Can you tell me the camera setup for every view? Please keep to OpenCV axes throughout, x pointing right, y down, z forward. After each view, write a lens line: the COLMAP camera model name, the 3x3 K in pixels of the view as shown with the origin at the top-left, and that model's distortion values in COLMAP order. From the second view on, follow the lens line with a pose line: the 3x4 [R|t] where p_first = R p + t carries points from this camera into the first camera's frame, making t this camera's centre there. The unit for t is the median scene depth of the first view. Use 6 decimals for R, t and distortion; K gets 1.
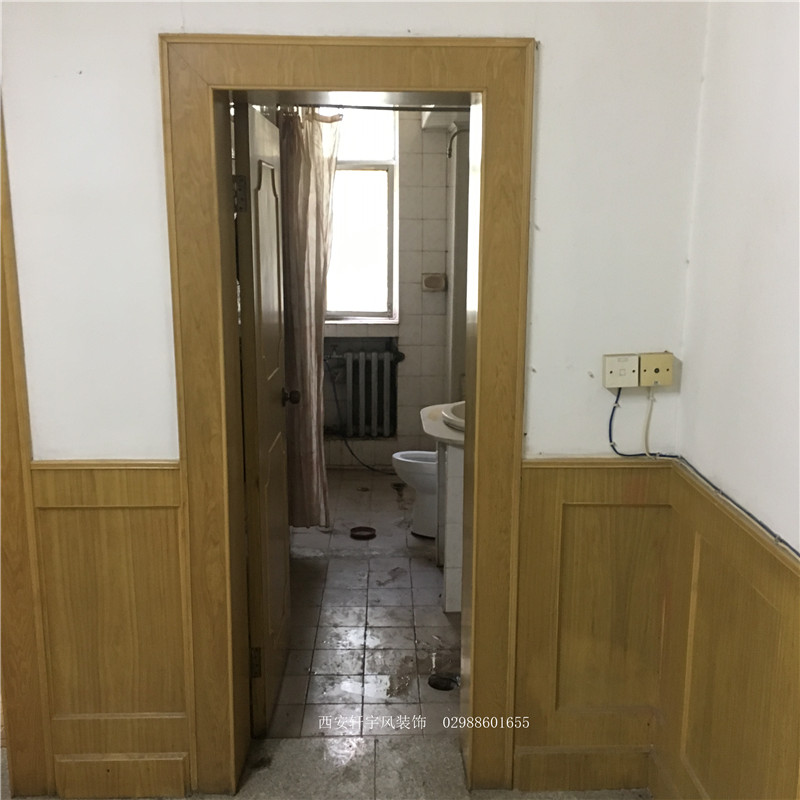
lens RADIAL K [[913.6, 0, 399.0], [0, 913.6, 406.4], [0, 0, 1]] dist [0.047663, 0.000000]
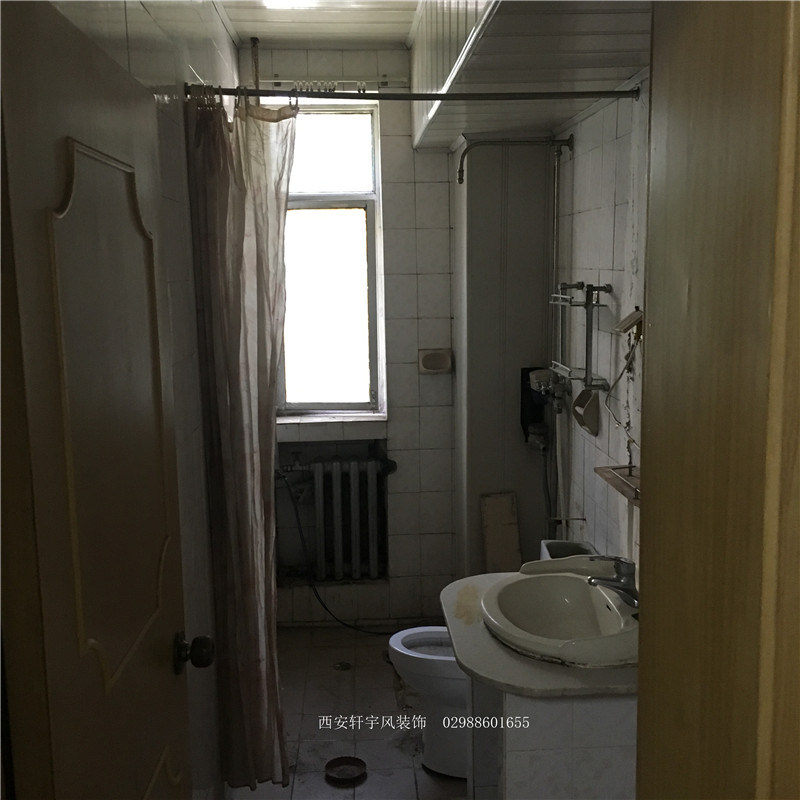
lens RADIAL K [[913.6, 0, 406.4], [0, 913.6, 400.7], [0, 0, 1]] dist [0.047663, 0.000000]
pose [[0.998863, -0.026684, 0.039496, -0.014301], [0.029048, 0.997743, -0.060548, -0.067759], [-0.037791, 0.061626, 0.997384, 0.318512]]
